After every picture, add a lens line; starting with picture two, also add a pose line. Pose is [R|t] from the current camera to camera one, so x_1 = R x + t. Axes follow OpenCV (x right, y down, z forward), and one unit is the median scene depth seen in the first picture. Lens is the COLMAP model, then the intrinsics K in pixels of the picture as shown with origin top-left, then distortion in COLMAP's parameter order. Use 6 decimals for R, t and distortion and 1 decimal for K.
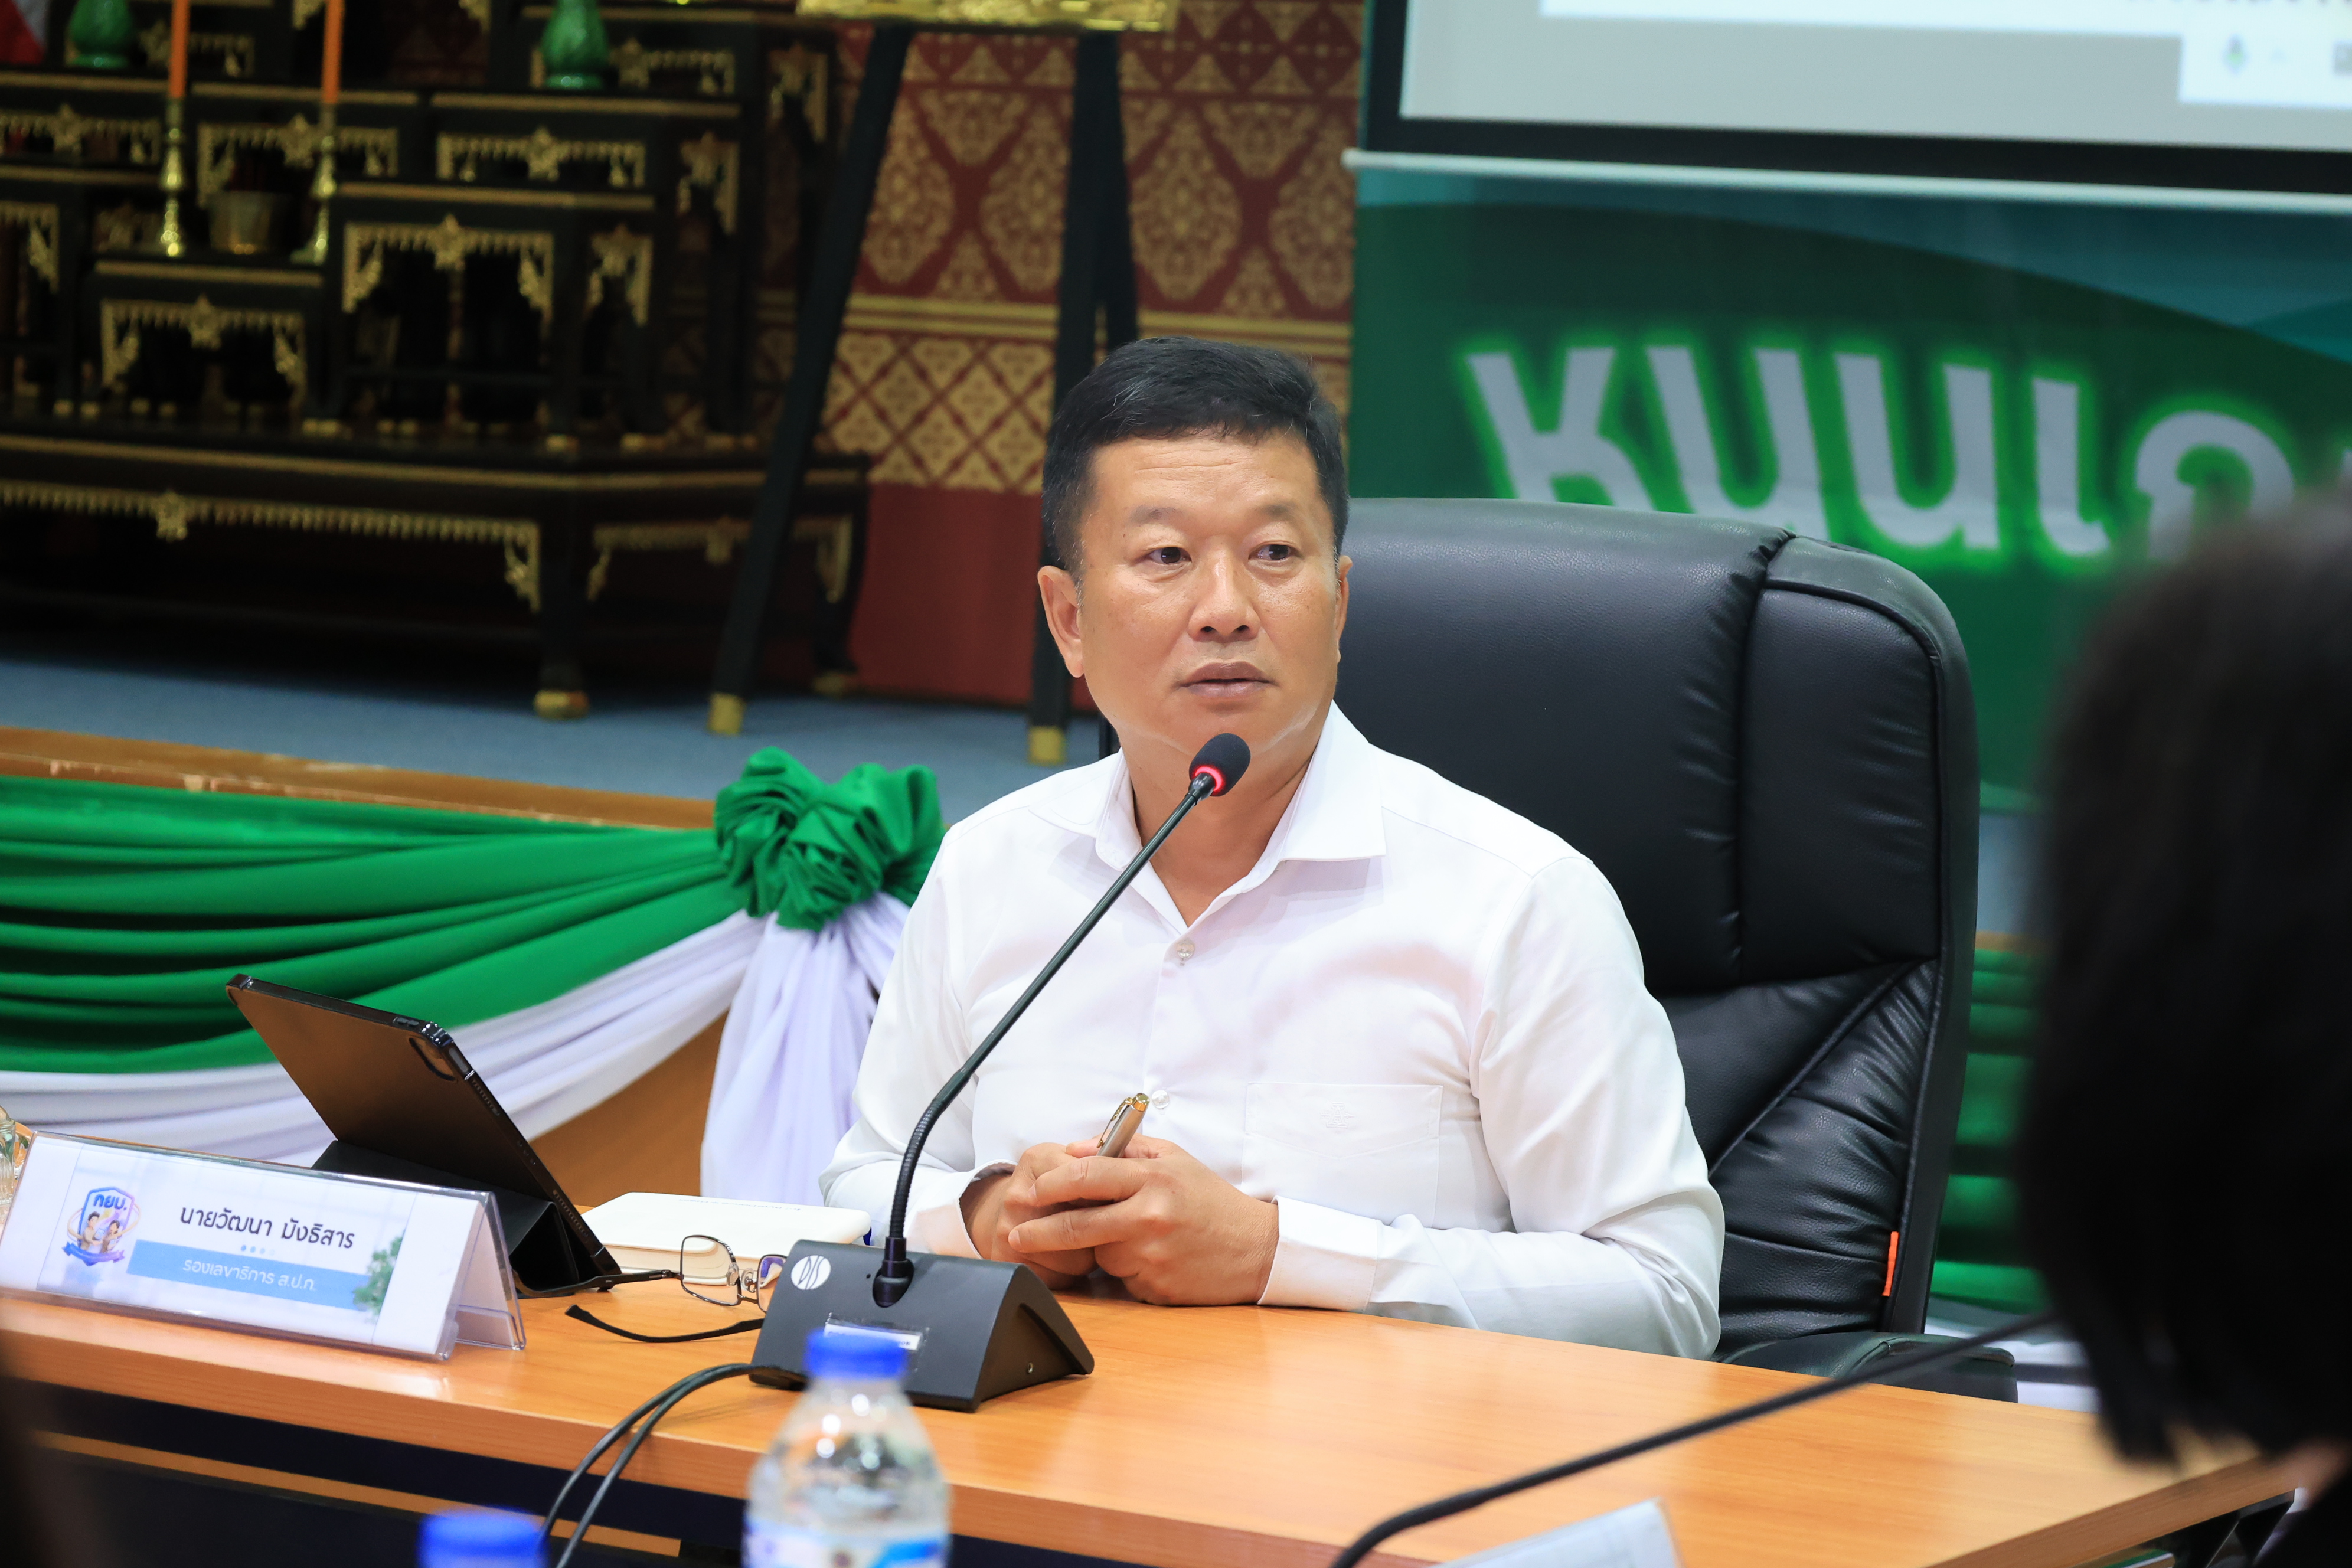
lens RADIAL K [[6829.7, 0, 1176.0], [0, 6829.7, 784.0], [0, 0, 1]] dist [0.064147, -0.554820]
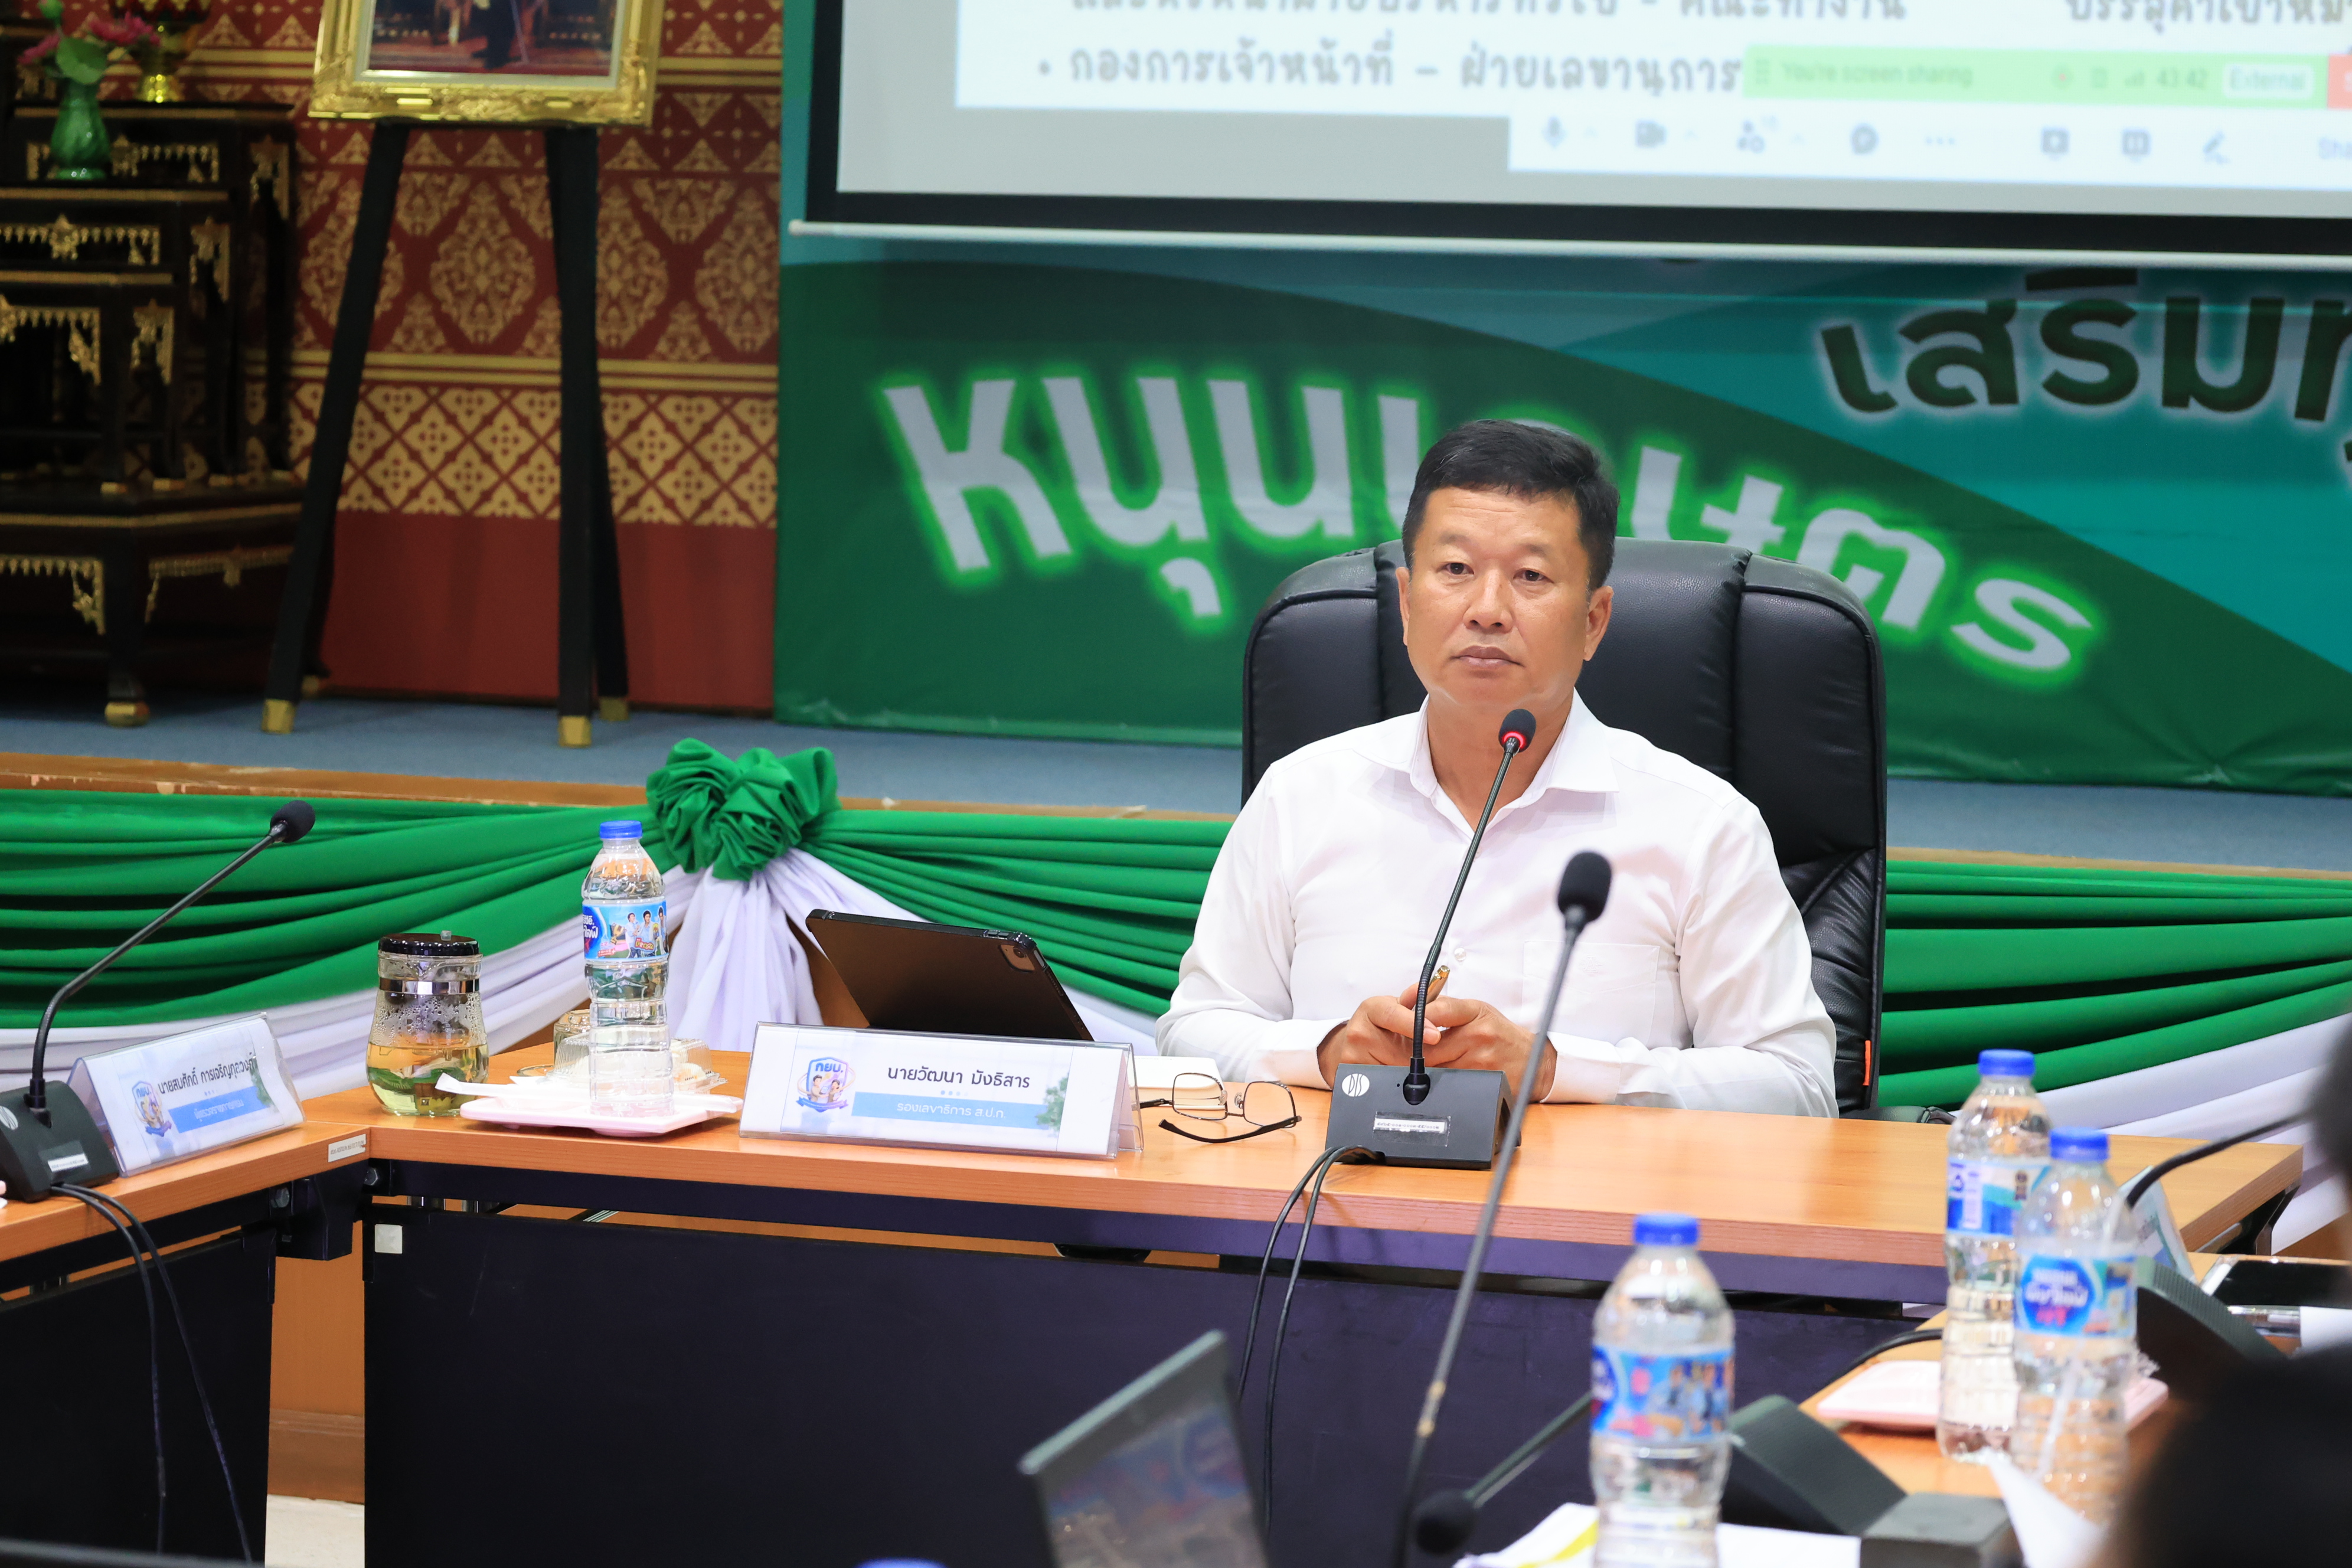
lens RADIAL K [[6829.7, 0, 1176.0], [0, 6829.7, 784.0], [0, 0, 1]] dist [0.064147, -0.554820]
pose [[0.976593, -0.043805, 0.210588, -0.164248], [0.042526, 0.999039, 0.010604, -0.004451], [-0.210851, -0.001400, 0.977517, -0.178228]]
